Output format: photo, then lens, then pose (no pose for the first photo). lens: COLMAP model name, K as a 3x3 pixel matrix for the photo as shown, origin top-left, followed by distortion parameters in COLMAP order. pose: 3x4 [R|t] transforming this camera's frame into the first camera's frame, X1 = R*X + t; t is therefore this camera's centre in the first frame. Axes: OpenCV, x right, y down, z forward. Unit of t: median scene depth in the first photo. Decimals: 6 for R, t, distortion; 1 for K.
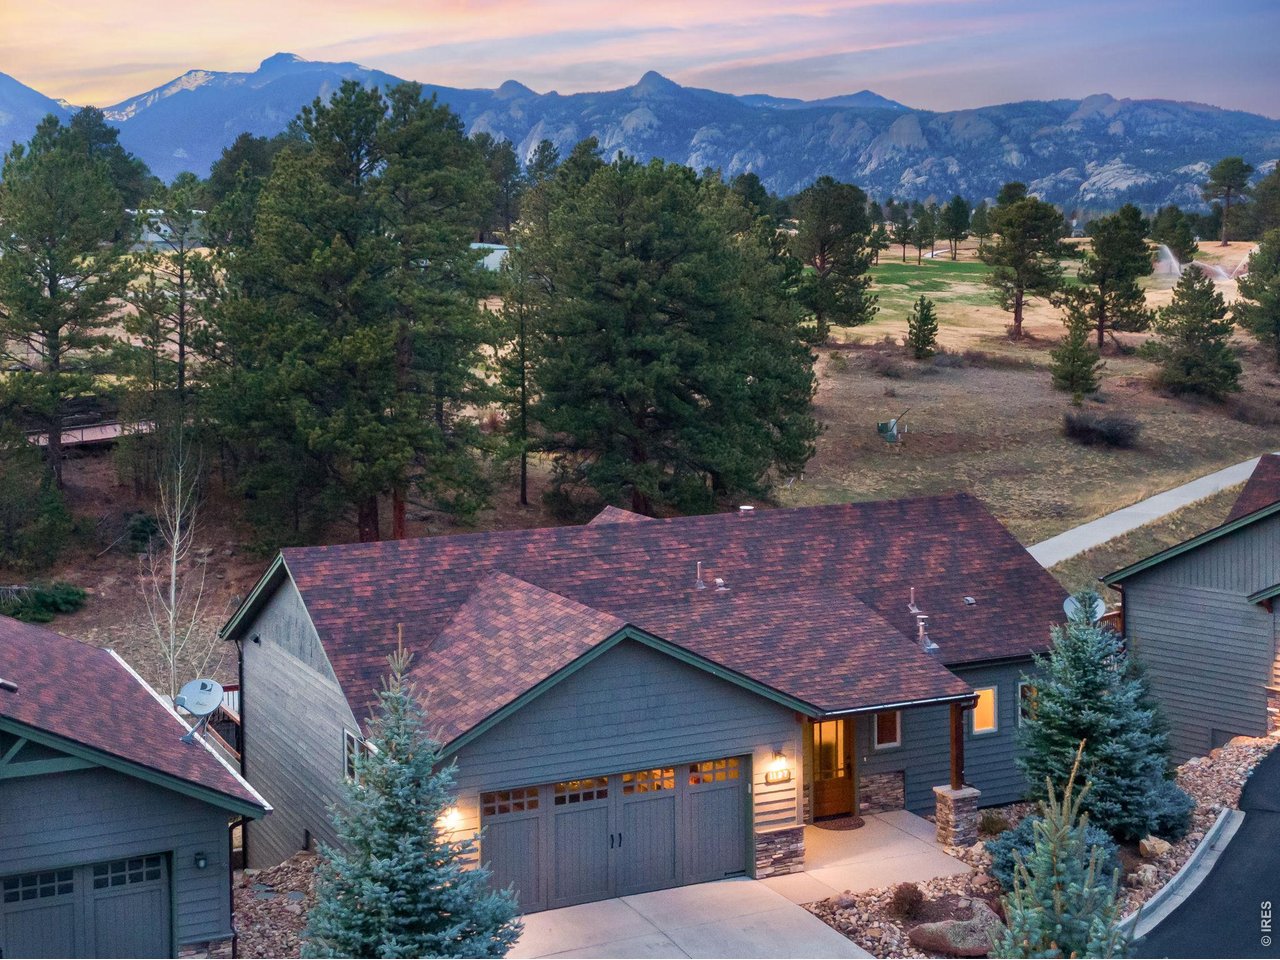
lens RADIAL K [[1949.0, 0, 638.9], [0, 1949.0, 350.0], [0, 0, 1]] dist [0.020212, -0.141130]
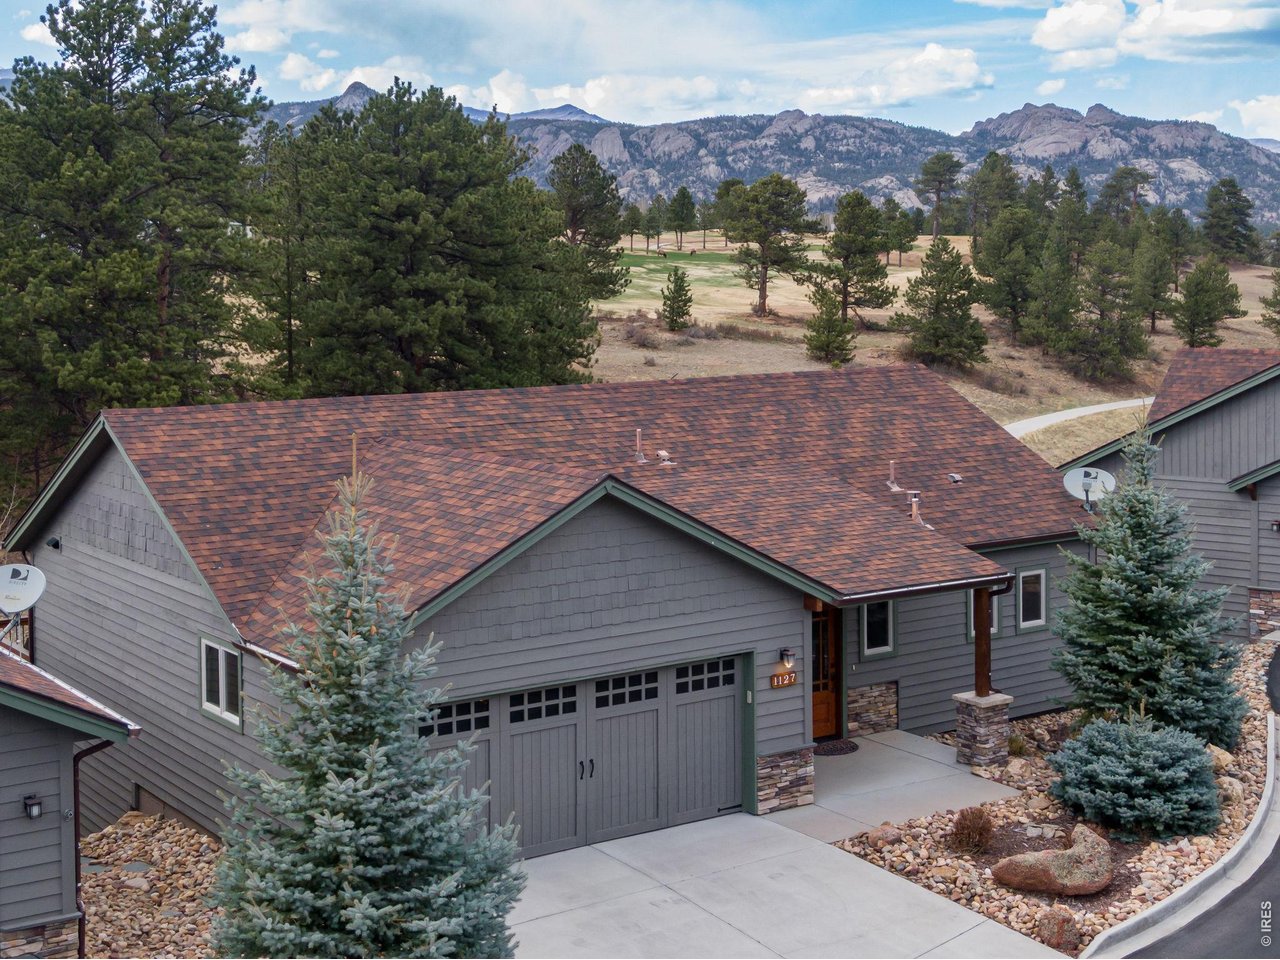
lens RADIAL K [[1893.5, 0, 641.4], [0, 1893.5, 350.4], [0, 0, 1]] dist [-0.024261, 0.020152]
pose [[0.987300, -0.004094, 0.158812, -0.085861], [0.005340, 0.999958, -0.007421, 0.078321], [-0.158775, 0.008175, 0.987281, 0.226841]]
